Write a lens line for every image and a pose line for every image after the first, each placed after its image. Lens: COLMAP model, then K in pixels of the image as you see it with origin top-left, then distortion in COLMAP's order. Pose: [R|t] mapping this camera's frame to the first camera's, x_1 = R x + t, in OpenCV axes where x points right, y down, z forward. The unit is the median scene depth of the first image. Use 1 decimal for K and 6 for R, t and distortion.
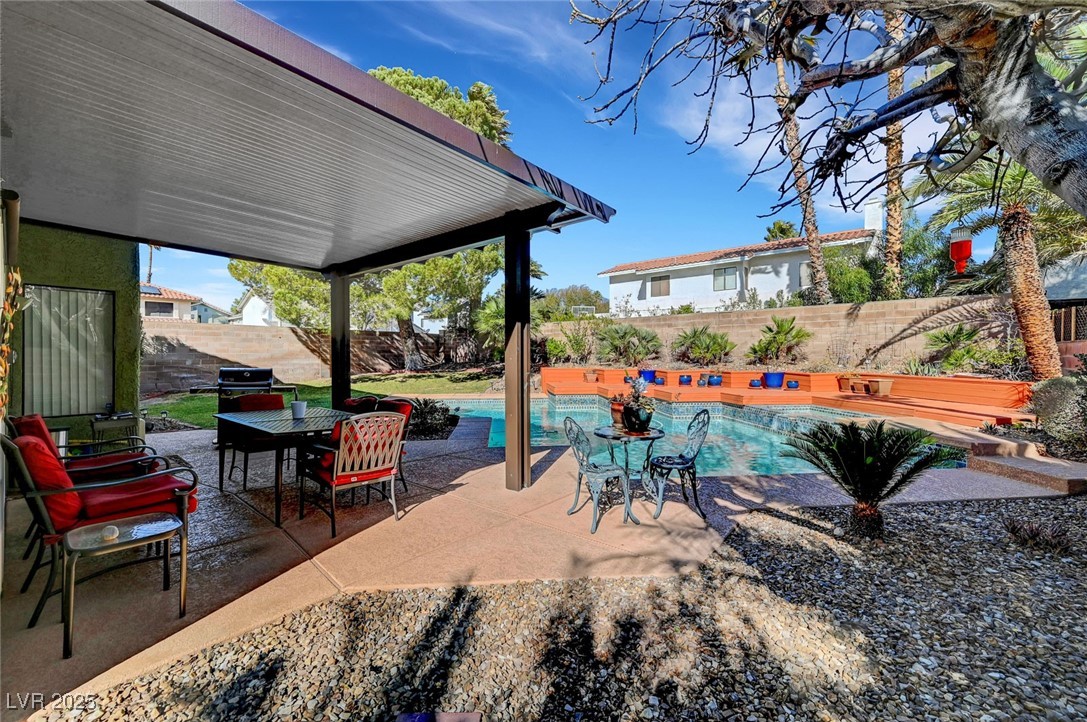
lens RADIAL K [[440.5, 0, 545.8], [0, 440.5, 355.9], [0, 0, 1]] dist [0.000487, -0.000263]
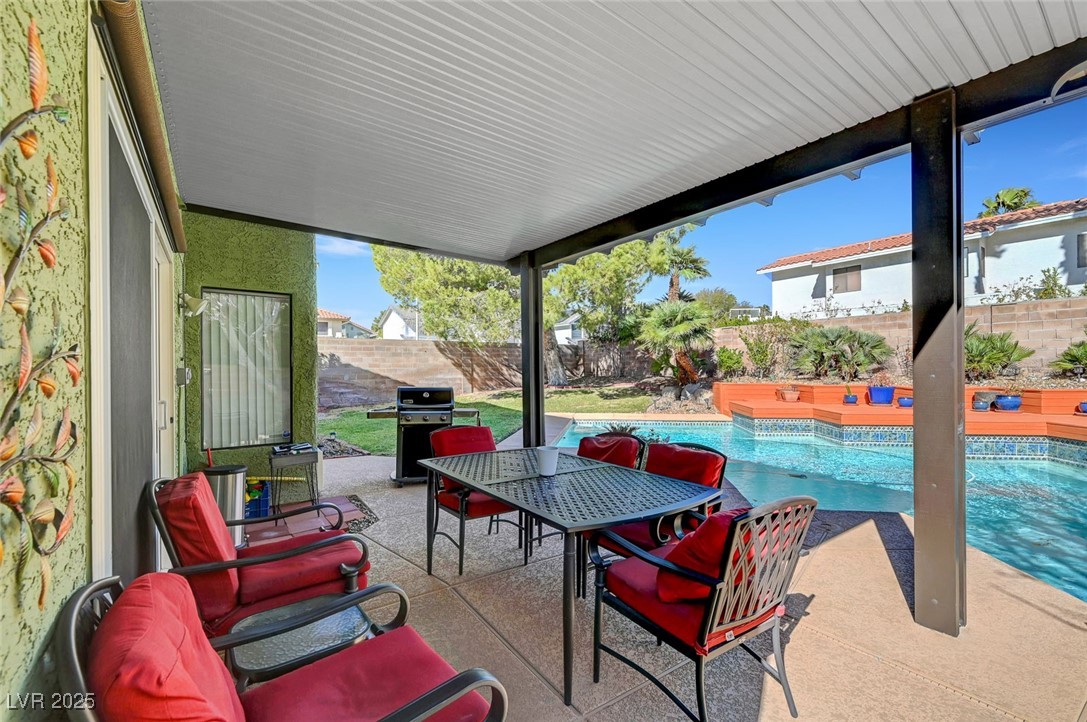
lens RADIAL K [[456.1, 0, 544.6], [0, 456.1, 367.2], [0, 0, 1]] dist [0.000041, -0.000277]
pose [[0.968000, -0.008467, -0.250808, -0.129075], [0.007827, 0.999963, -0.003549, -0.001708], [0.250828, 0.001472, 0.968030, 0.123220]]
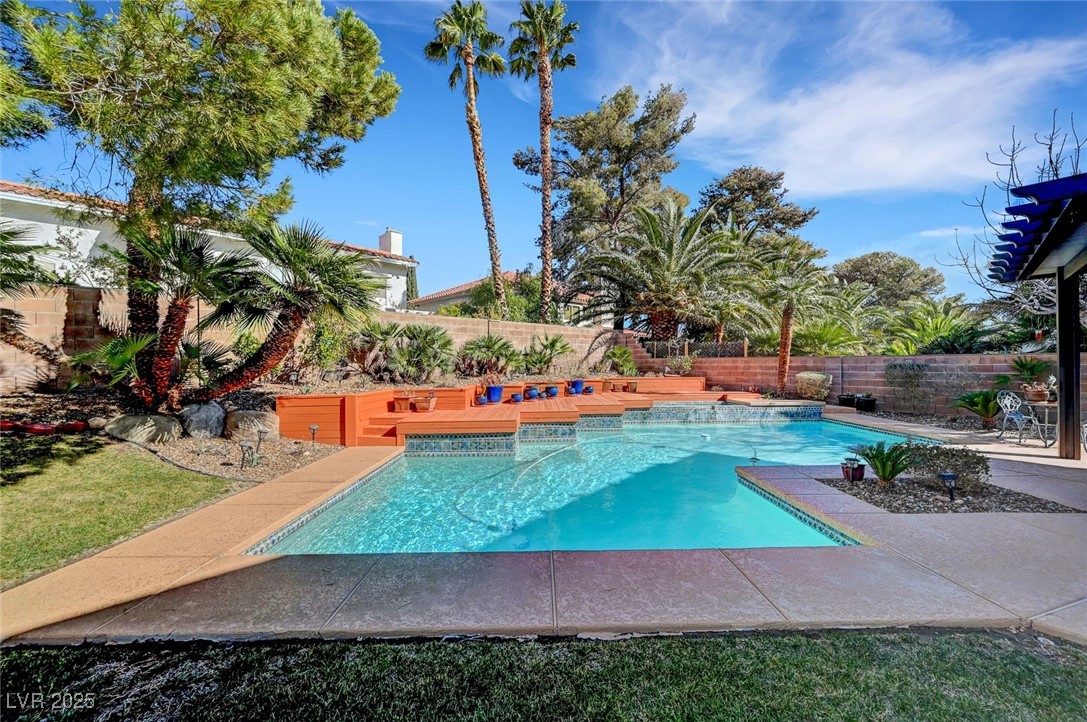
lens RADIAL K [[428.0, 0, 545.1], [0, 428.0, 360.0], [0, 0, 1]] dist [0.000720, 0.000119]
pose [[0.081218, 0.005078, 0.996683, -0.549008], [0.006456, 0.999963, -0.005621, -0.009555], [-0.996675, 0.006891, 0.081182, 0.883575]]
